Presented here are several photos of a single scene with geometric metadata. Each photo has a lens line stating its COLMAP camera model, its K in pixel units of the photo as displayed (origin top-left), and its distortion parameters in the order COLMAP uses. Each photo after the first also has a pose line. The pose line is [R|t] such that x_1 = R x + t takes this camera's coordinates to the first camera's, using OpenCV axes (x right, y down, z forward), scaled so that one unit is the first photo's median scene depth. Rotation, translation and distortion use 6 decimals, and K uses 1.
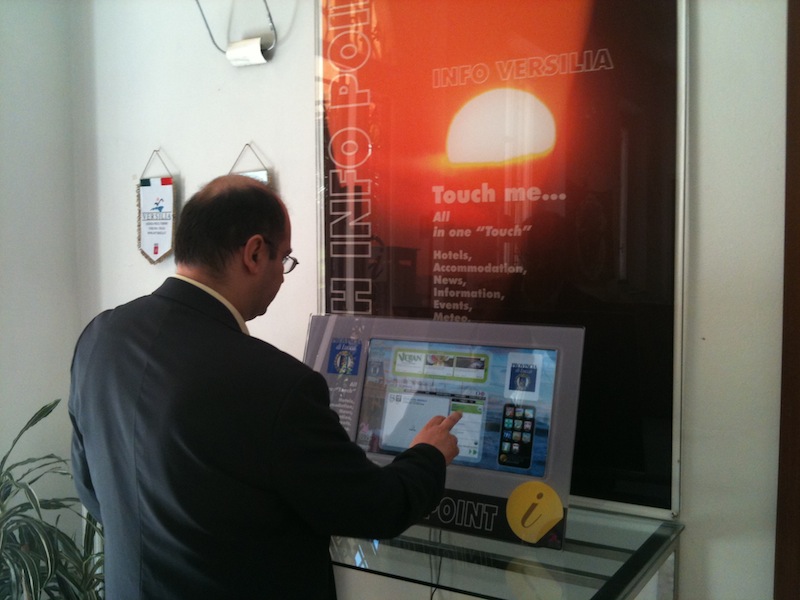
lens RADIAL K [[848.0, 0, 400.0], [0, 848.0, 300.0], [0, 0, 1]] dist [0.185101, -0.521708]
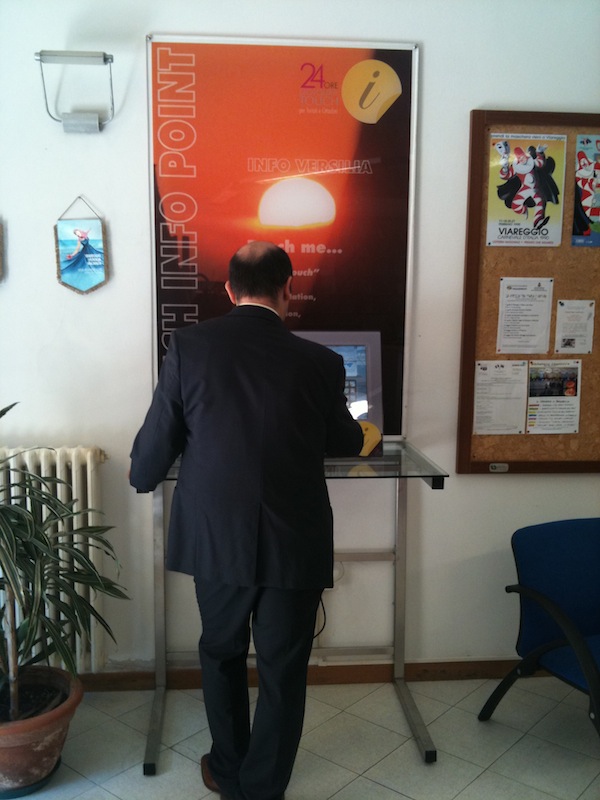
lens RADIAL K [[848.0, 0, 300.0], [0, 848.0, 400.0], [0, 0, 1]] dist [0.185101, -0.521708]
pose [[0.825381, -0.074293, 0.559666, -0.733027], [0.026994, 0.995363, 0.092321, 0.006763], [-0.563930, -0.061092, 0.823560, -0.270275]]
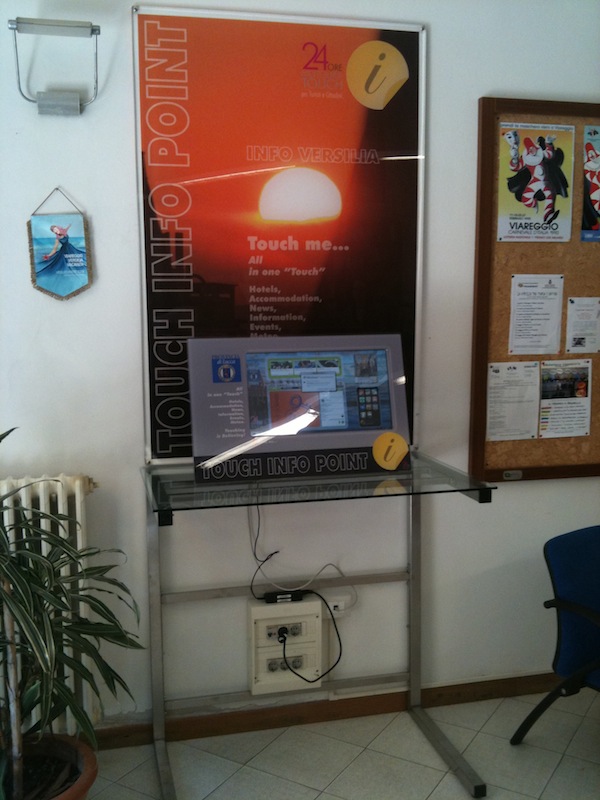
lens RADIAL K [[848.0, 0, 300.0], [0, 848.0, 400.0], [0, 0, 1]] dist [0.185101, -0.521708]
pose [[0.728486, -0.097201, 0.678130, -0.830016], [0.049149, 0.994748, 0.089784, 0.003172], [-0.683295, -0.032077, 0.729437, -0.023105]]
